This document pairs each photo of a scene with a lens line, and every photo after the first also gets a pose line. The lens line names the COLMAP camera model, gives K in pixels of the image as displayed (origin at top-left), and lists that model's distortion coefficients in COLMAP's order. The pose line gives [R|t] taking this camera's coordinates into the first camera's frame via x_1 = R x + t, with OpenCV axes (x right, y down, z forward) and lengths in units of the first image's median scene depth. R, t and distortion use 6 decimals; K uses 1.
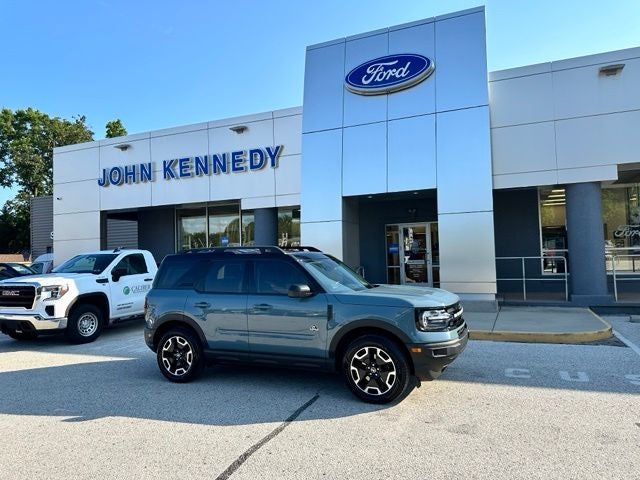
lens RADIAL K [[451.0, 0, 317.6], [0, 451.0, 234.1], [0, 0, 1]] dist [0.038466, -0.052743]
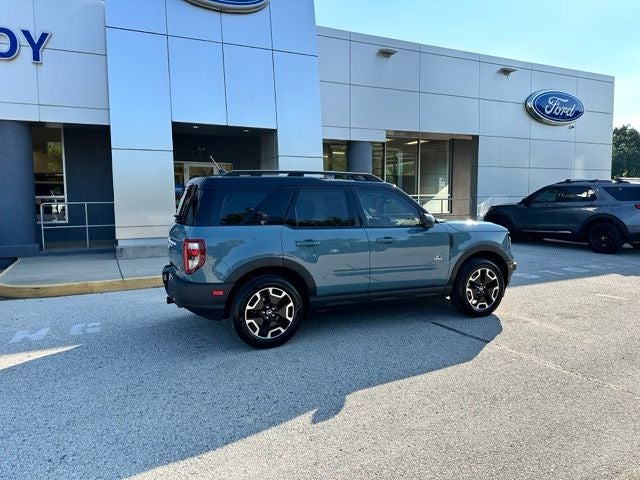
lens RADIAL K [[451.0, 0, 317.8], [0, 451.0, 234.5], [0, 0, 1]] dist [0.038466, -0.052743]
pose [[0.664259, -0.032959, 0.746776, -0.827052], [-0.050750, 0.994734, 0.089045, 0.073848], [-0.745778, -0.097048, 0.659088, 0.483527]]
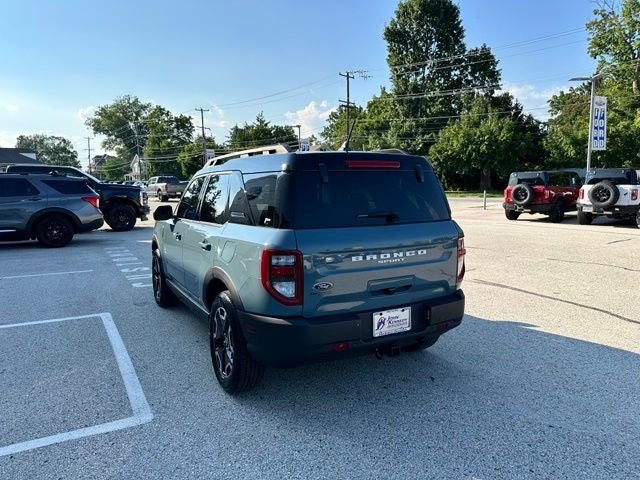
lens RADIAL K [[451.0, 0, 323.2], [0, 451.0, 241.7], [0, 0, 1]] dist [0.038466, -0.052743]
pose [[-0.798195, -0.033672, 0.601457, -0.628027], [0.003349, 0.998173, 0.060326, 0.127921], [-0.602390, 0.050166, -0.796624, 1.679604]]
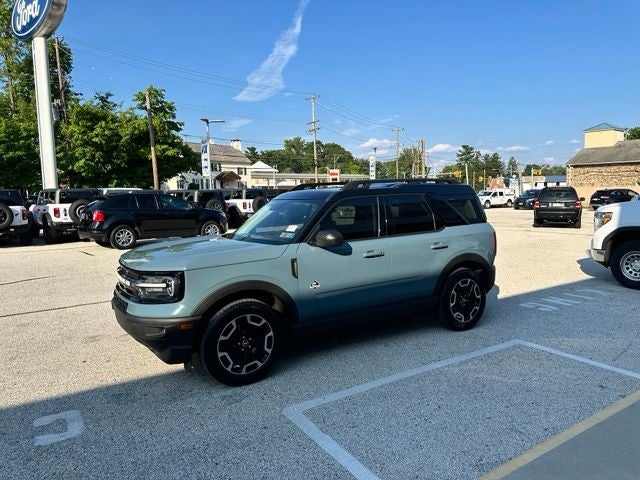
lens RADIAL K [[451.0, 0, 325.5], [0, 451.0, 241.4], [0, 0, 1]] dist [0.038466, -0.052743]
pose [[-0.558647, 0.124350, -0.820031, 0.682118], [0.076698, 0.992206, 0.098208, 0.060361], [0.825852, -0.008031, -0.563830, 1.588325]]
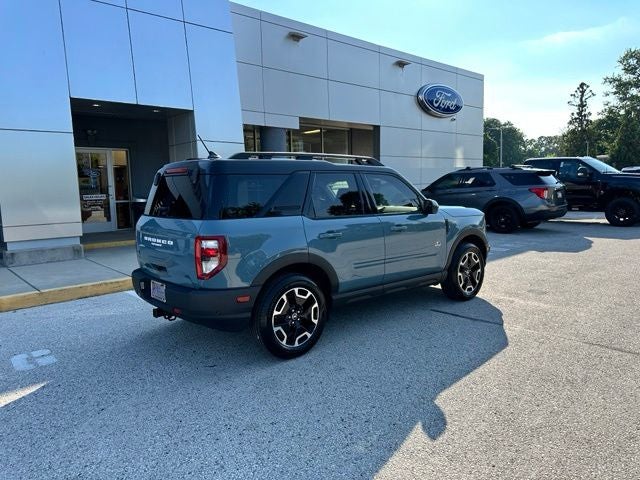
lens RADIAL K [[451.0, 0, 318.4], [0, 451.0, 235.4], [0, 0, 1]] dist [0.038466, -0.052743]
pose [[0.422111, -0.075548, 0.903391, -0.891643], [-0.035462, 0.994383, 0.099727, 0.091042], [-0.905850, -0.074132, 0.417061, 0.734640]]
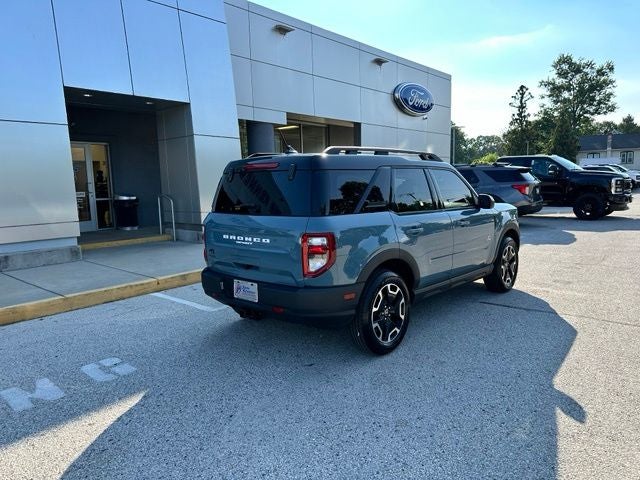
lens RADIAL K [[451.0, 0, 325.5], [0, 451.0, 241.7], [0, 0, 1]] dist [0.038466, -0.052743]
pose [[0.301456, -0.099416, 0.948283, -0.961685], [-0.033791, 0.992811, 0.114826, 0.100711], [-0.952881, -0.066658, 0.295929, 0.929784]]
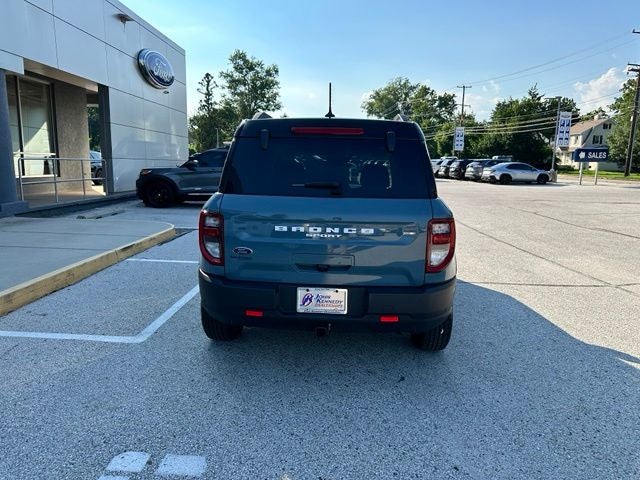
lens RADIAL K [[451.0, 0, 319.1], [0, 451.0, 239.1], [0, 0, 1]] dist [0.038466, -0.052743]
pose [[-0.352143, -0.127276, 0.927252, -0.818960], [-0.057341, 0.991783, 0.114358, 0.130499], [-0.934188, -0.012899, -0.356548, 1.402315]]
